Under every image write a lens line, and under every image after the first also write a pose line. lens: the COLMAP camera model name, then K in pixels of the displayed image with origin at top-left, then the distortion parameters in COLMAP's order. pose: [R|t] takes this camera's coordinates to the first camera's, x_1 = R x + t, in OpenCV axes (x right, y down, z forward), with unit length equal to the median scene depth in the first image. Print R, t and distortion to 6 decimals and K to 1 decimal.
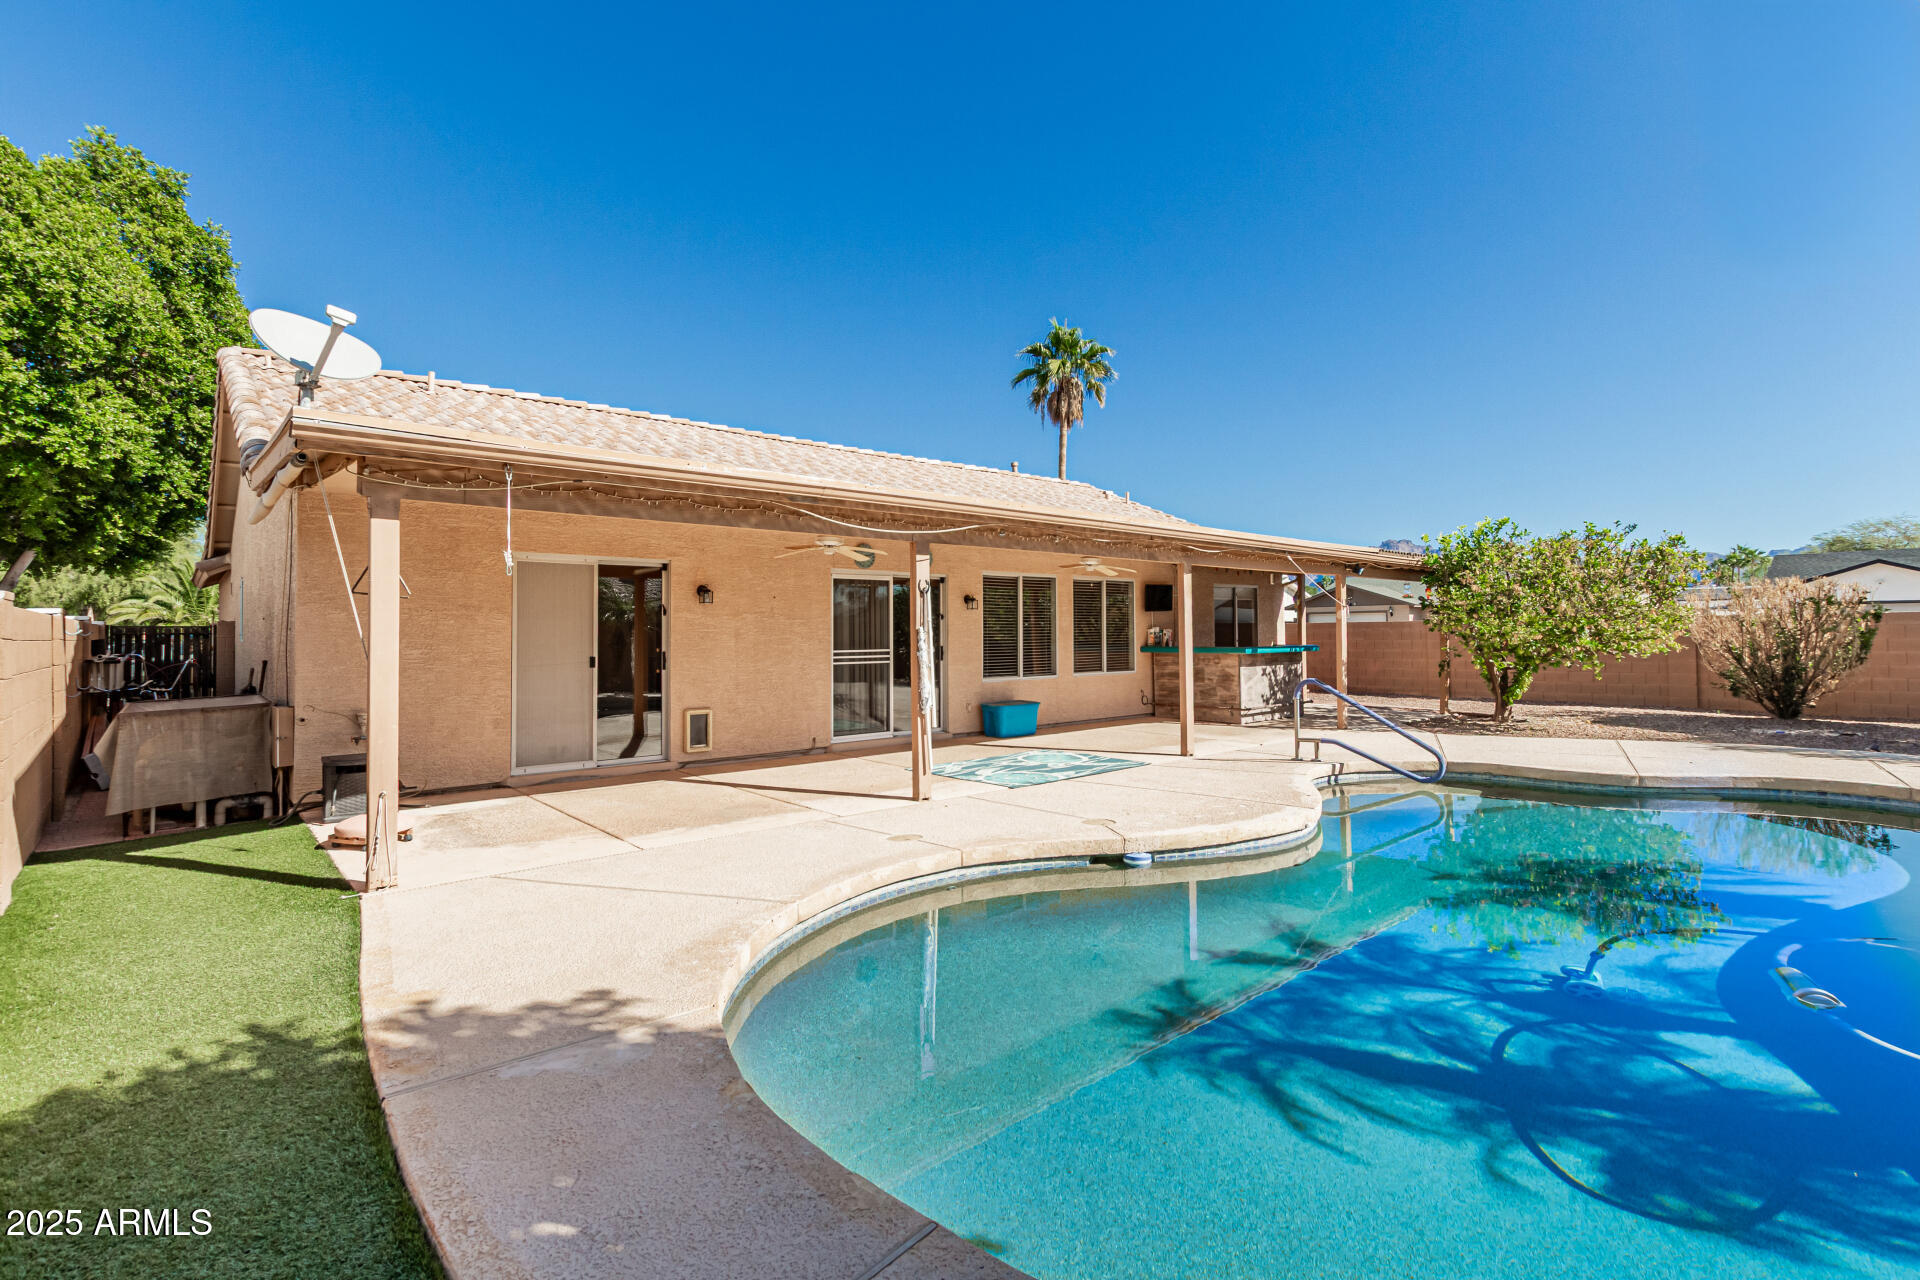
lens RADIAL K [[923.2, 0, 966.9], [0, 923.2, 613.3], [0, 0, 1]] dist [0.014522, -0.000269]
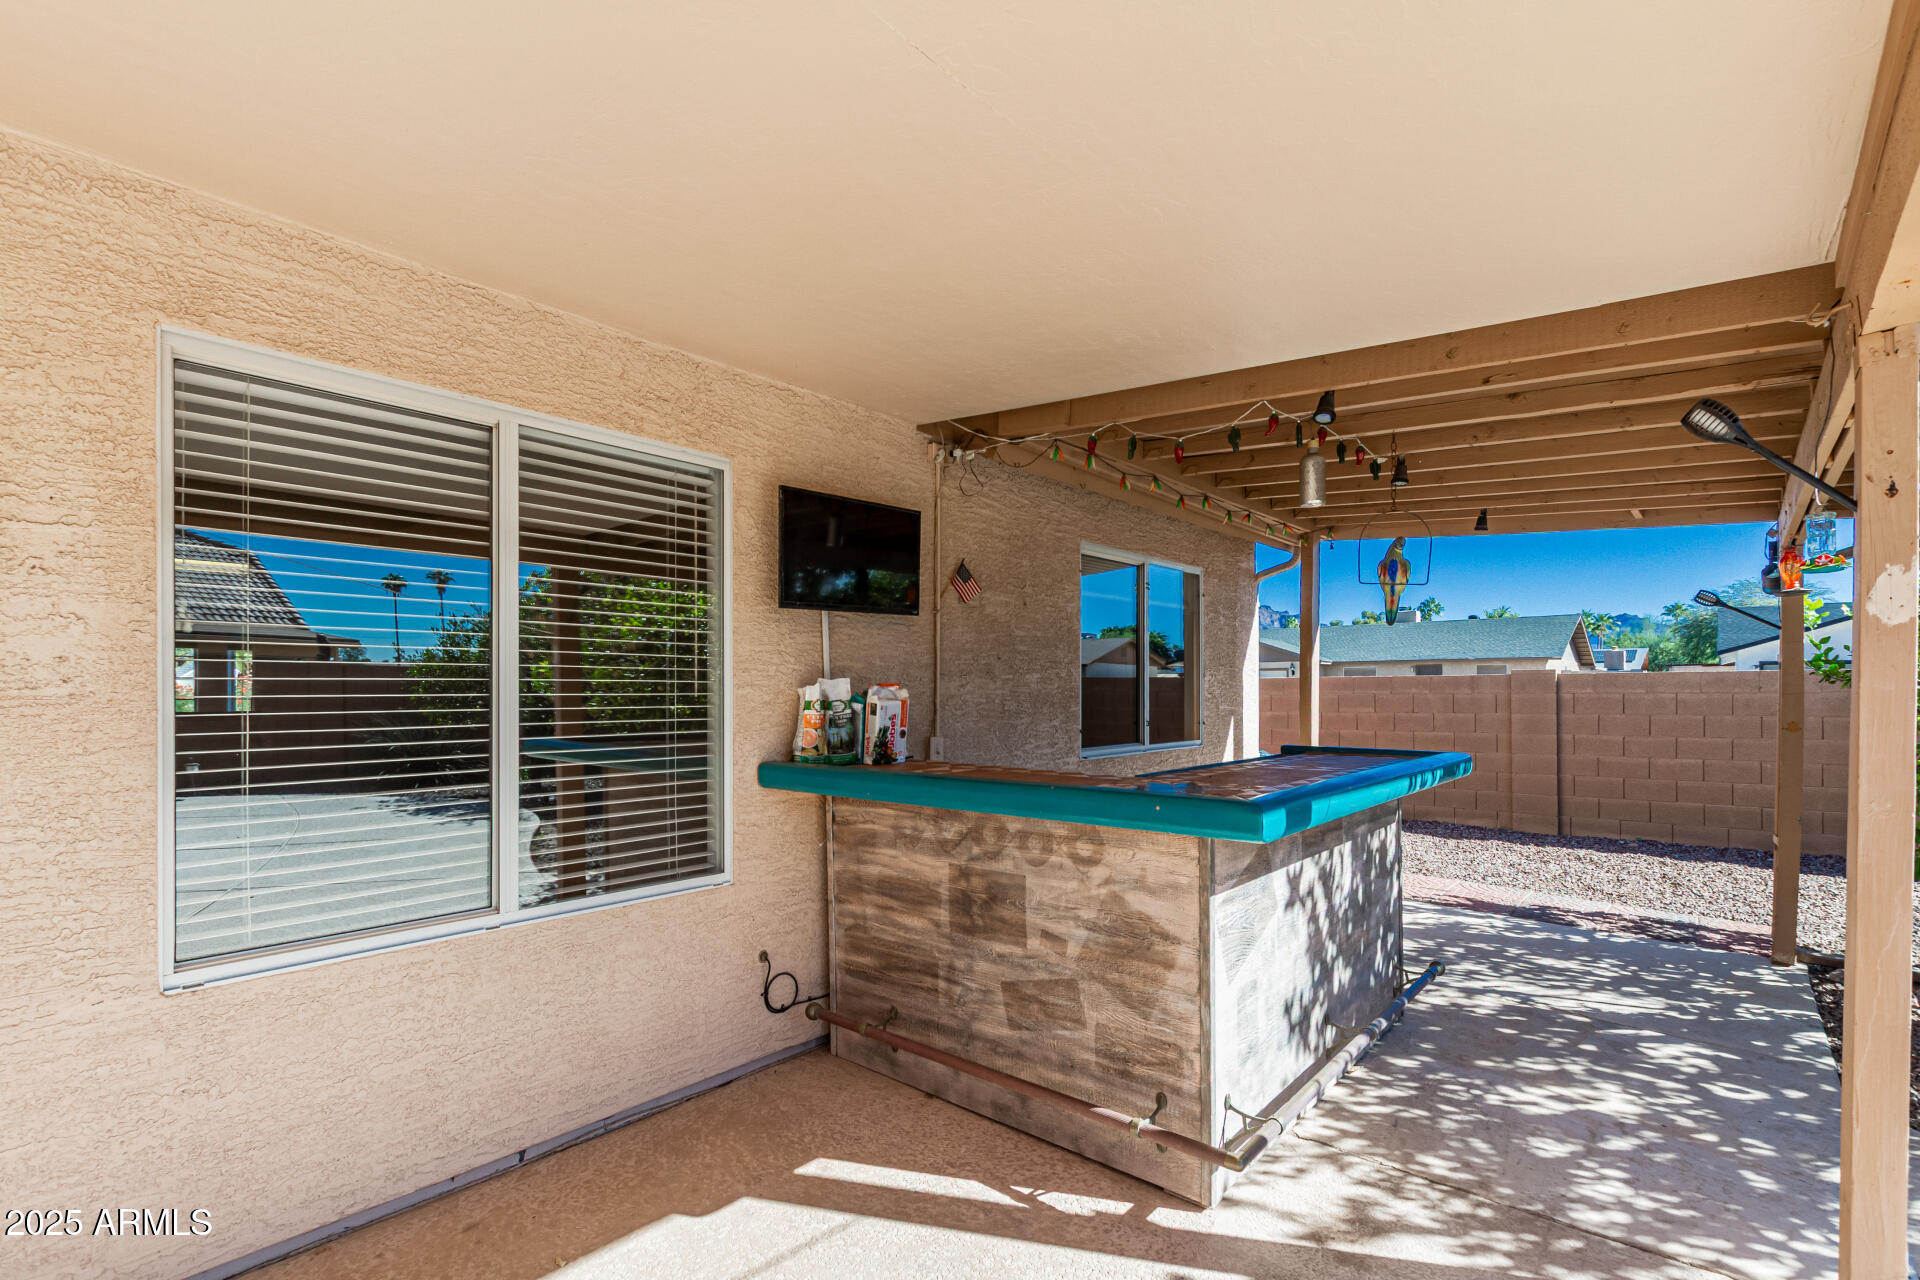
lens RADIAL K [[880.0, 0, 966.0], [0, 880.0, 670.6], [0, 0, 1]] dist [0.004950, -0.000052]
pose [[0.992708, 0.013012, 0.119841, 0.211978], [-0.013258, 0.999911, 0.001254, 0.011958], [-0.119814, -0.002834, 0.992792, 0.778964]]
